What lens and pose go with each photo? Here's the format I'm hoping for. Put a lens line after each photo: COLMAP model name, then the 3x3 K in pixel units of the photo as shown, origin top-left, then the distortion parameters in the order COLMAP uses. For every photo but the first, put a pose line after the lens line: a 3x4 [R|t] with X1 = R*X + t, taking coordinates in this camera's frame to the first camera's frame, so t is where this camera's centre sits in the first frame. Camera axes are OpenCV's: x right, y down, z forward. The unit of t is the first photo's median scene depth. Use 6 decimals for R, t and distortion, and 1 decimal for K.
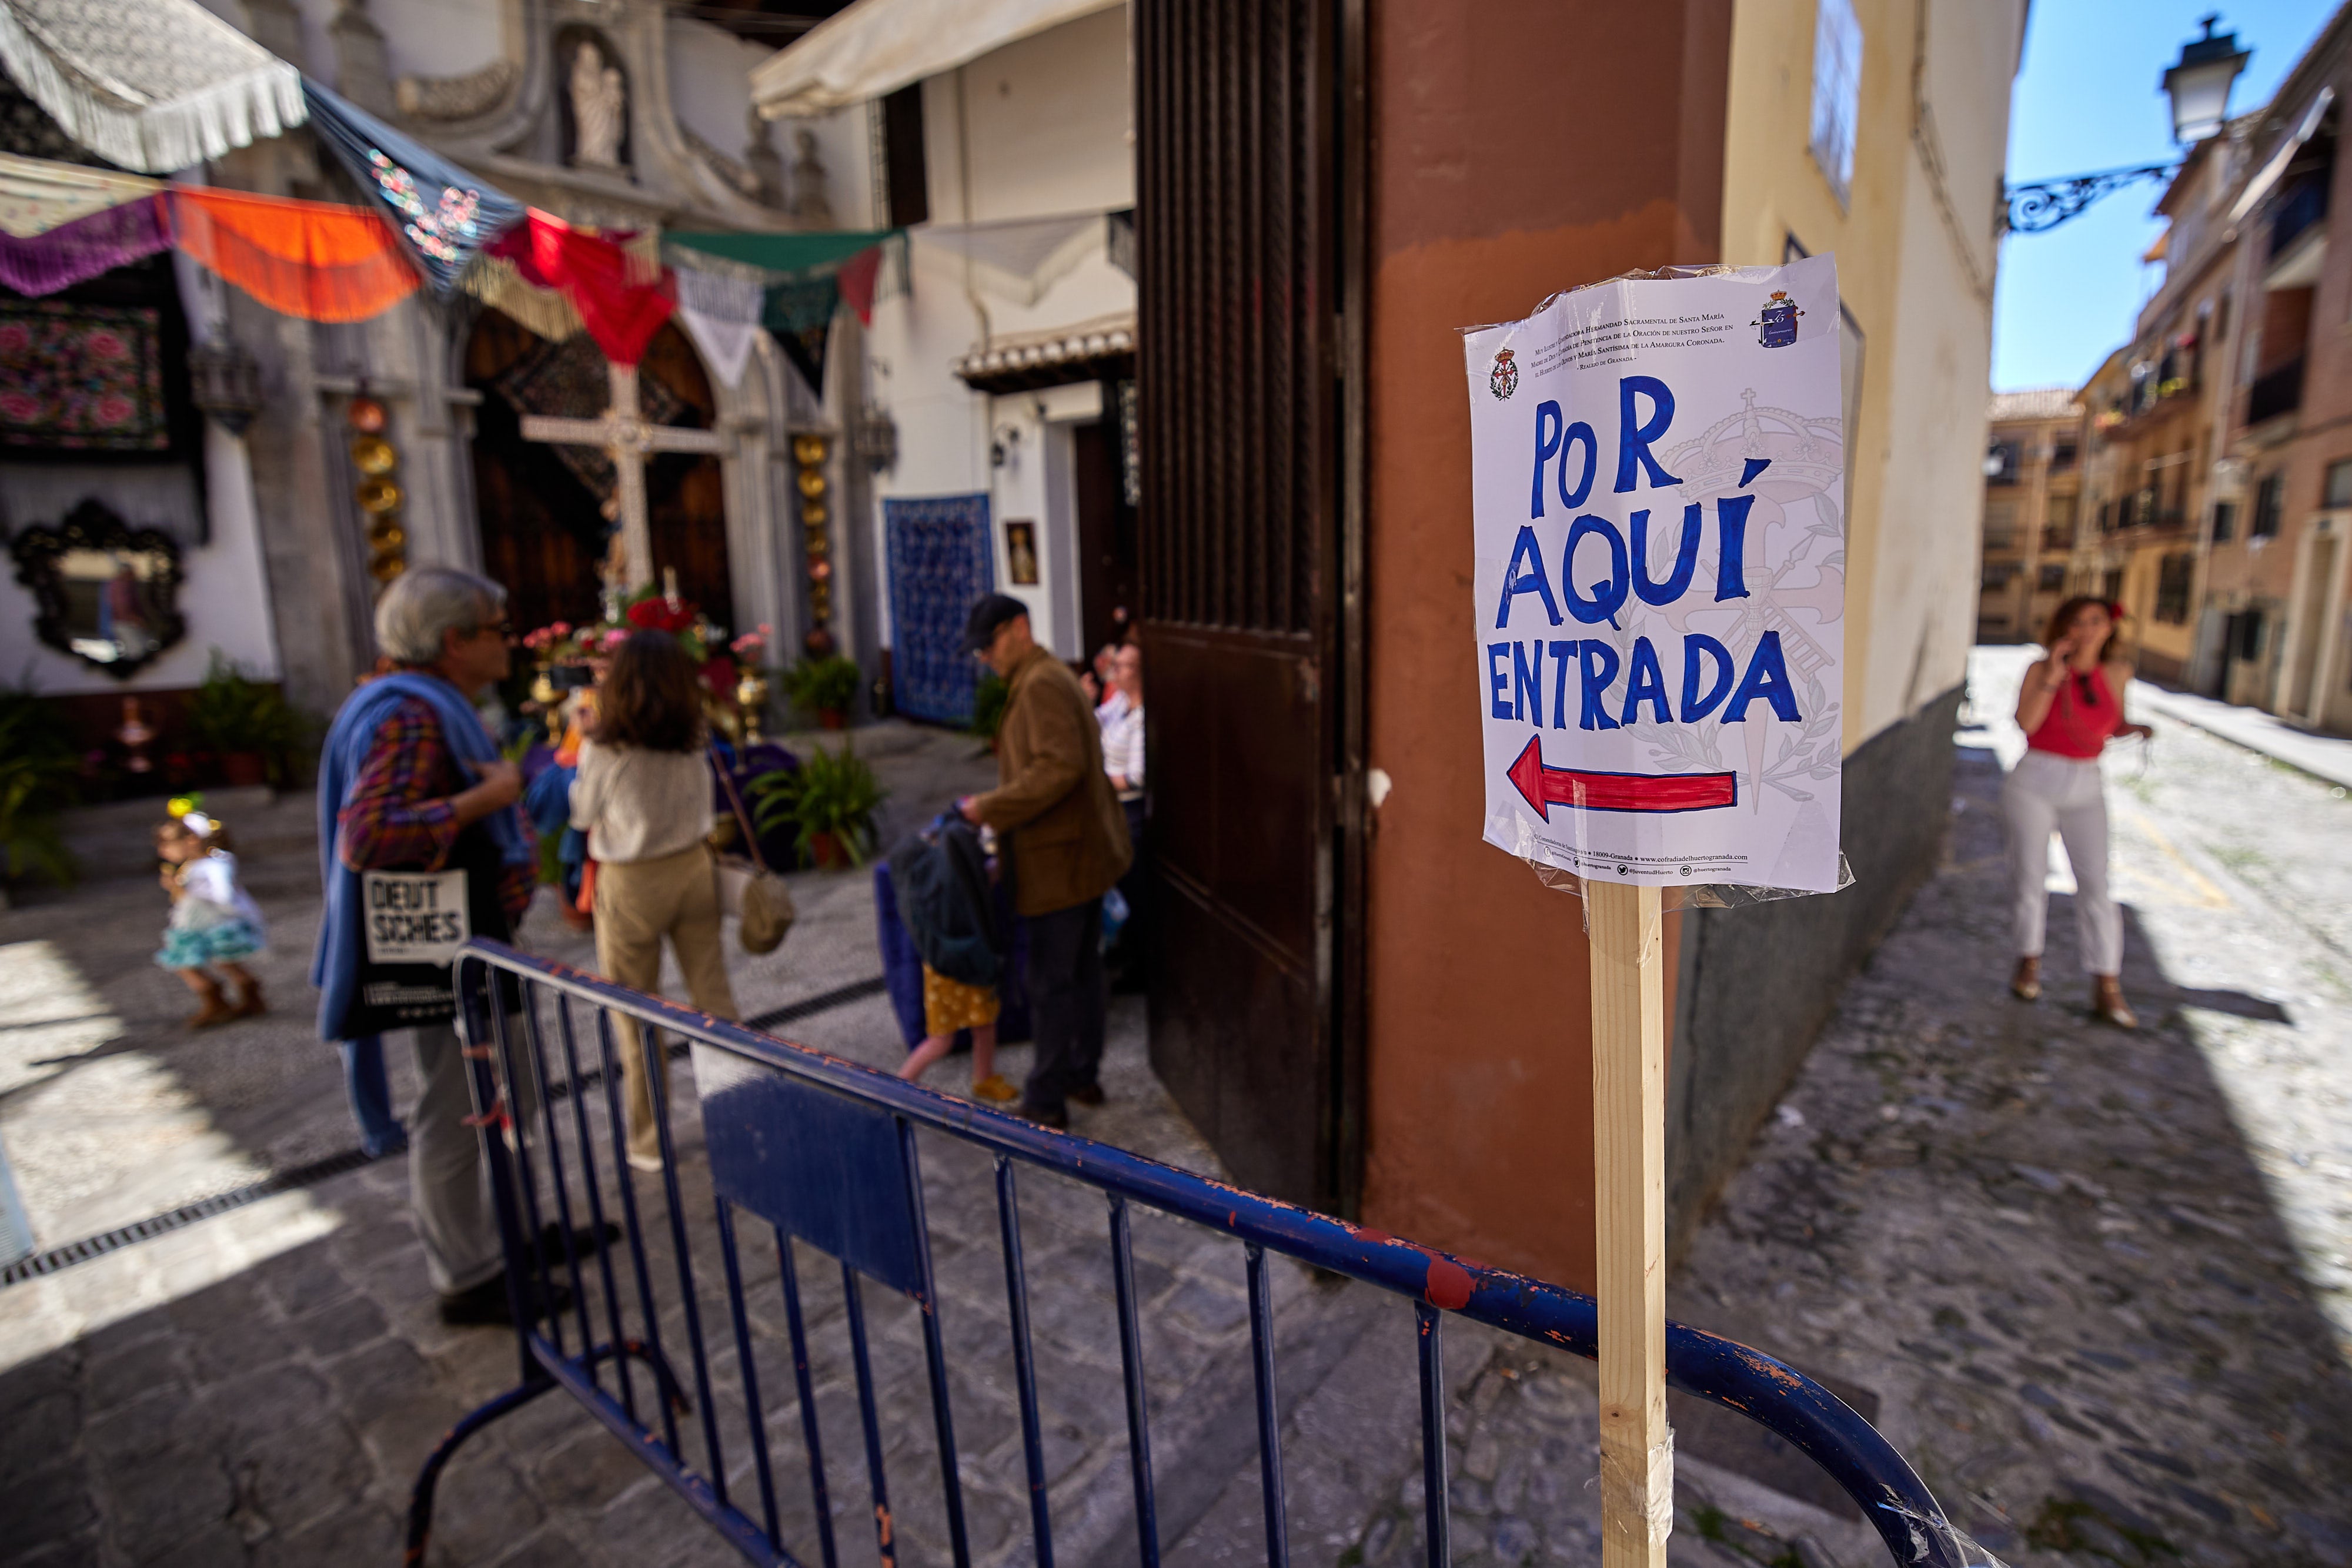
lens RADIAL K [[885.0, 0, 1102.4], [0, 885.0, 736.8], [0, 0, 1]] dist [-0.043906, 0.013210]
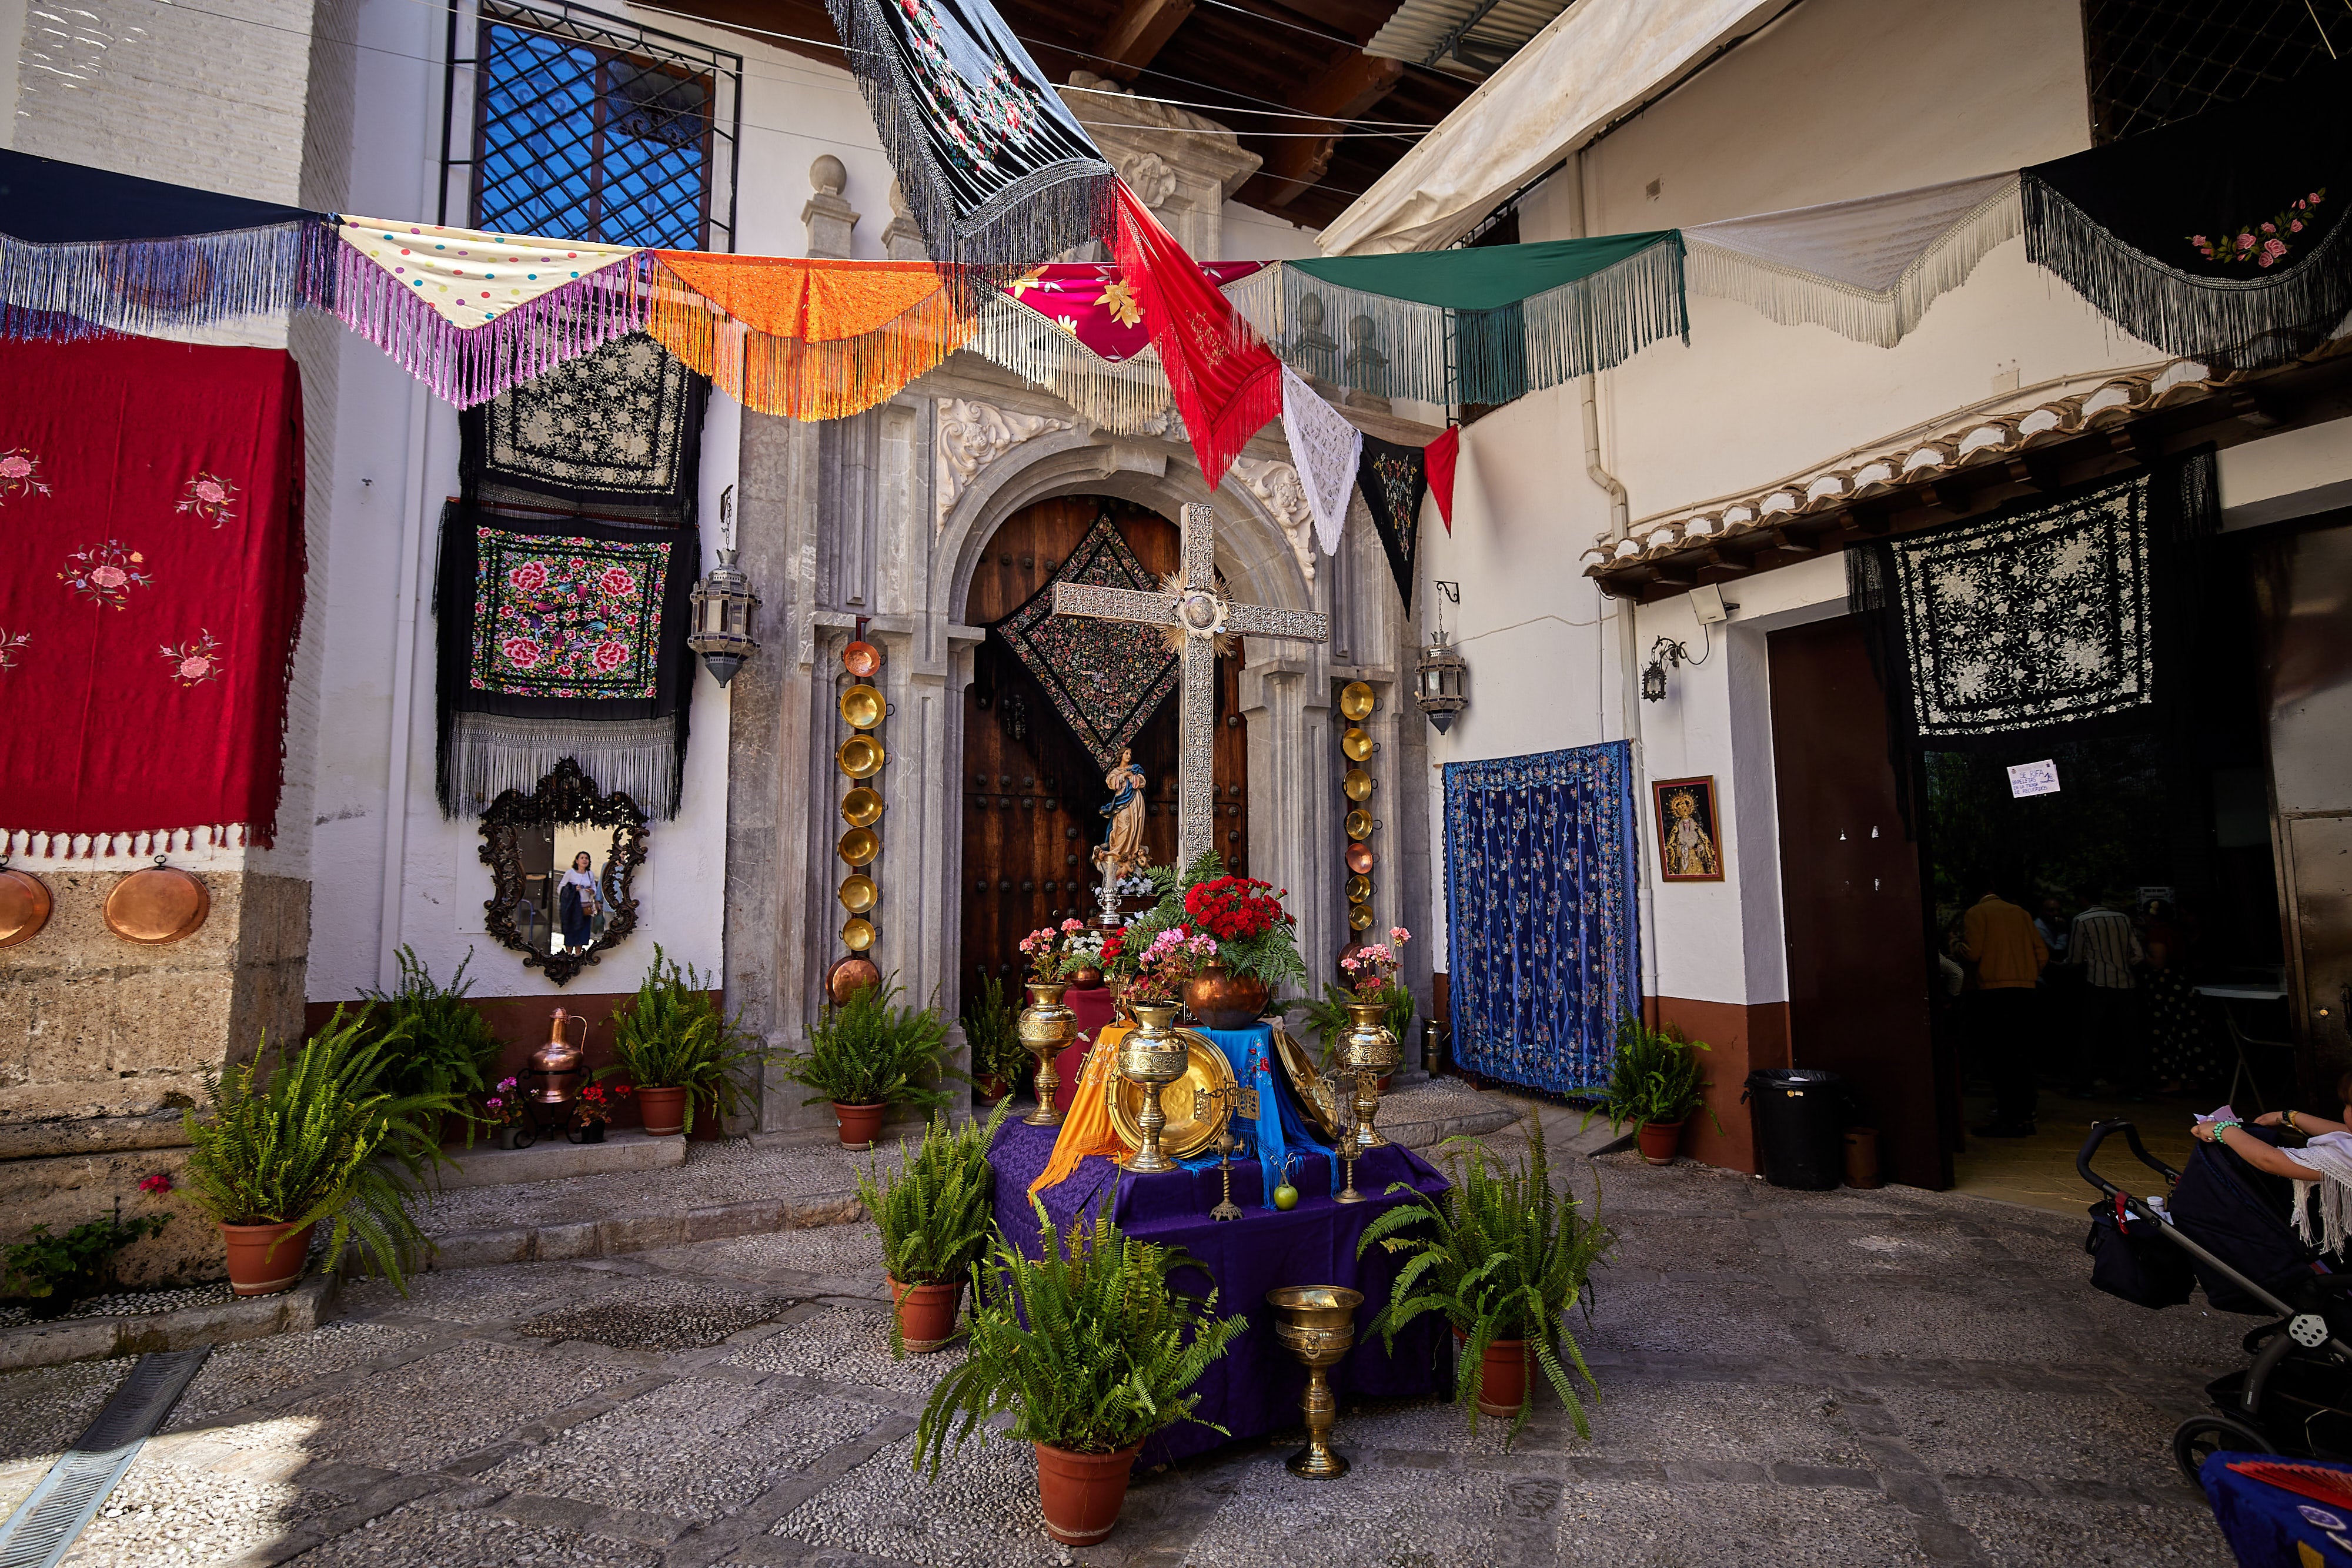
lens RADIAL K [[1162.4, 0, 1190.9], [0, 1162.4, 791.8], [0, 0, 1]] dist [-0.035023, 0.021919]
pose [[0.916573, -0.034093, -0.398411, -0.130950], [-0.067865, 0.968641, -0.239016, -0.016507], [0.394066, 0.246113, 0.885517, 0.172499]]
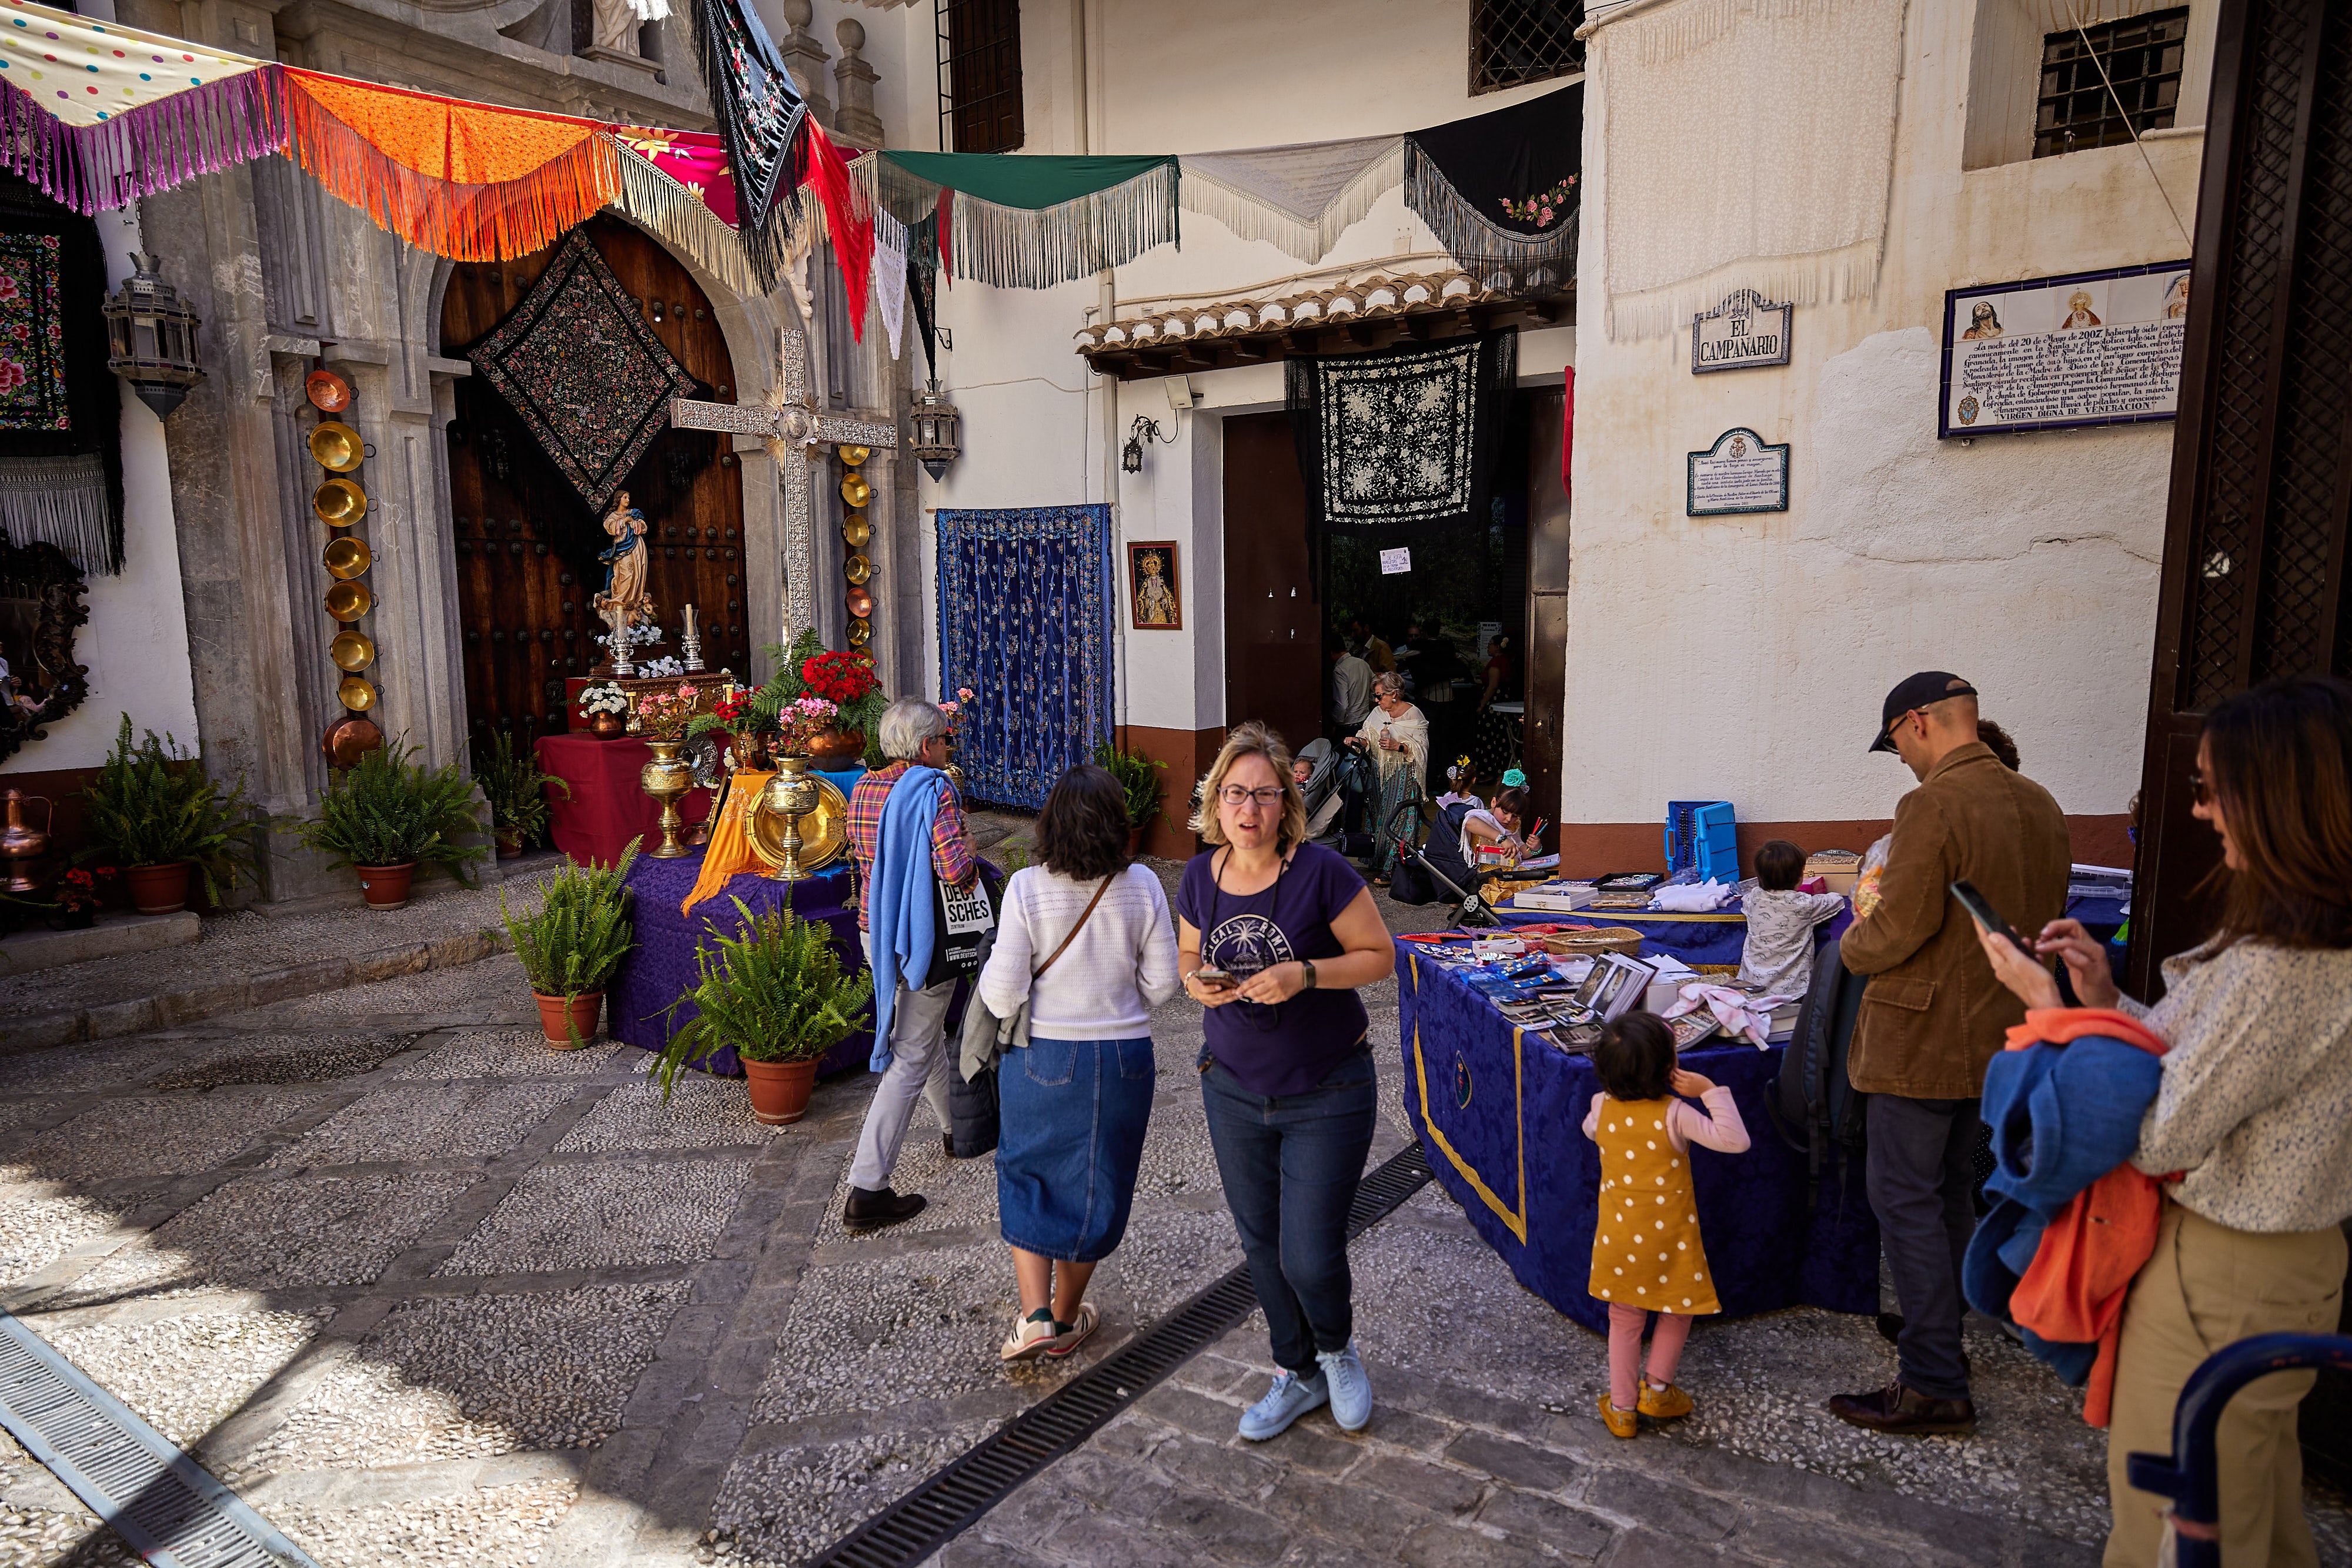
lens RADIAL K [[1162.4, 0, 1190.9], [0, 1162.4, 791.8], [0, 0, 1]] dist [-0.035023, 0.021919]
pose [[0.999388, -0.003073, 0.034840, -0.144349], [0.003952, 0.999675, -0.025191, -0.010626], [-0.034752, 0.025313, 0.999075, 0.023742]]
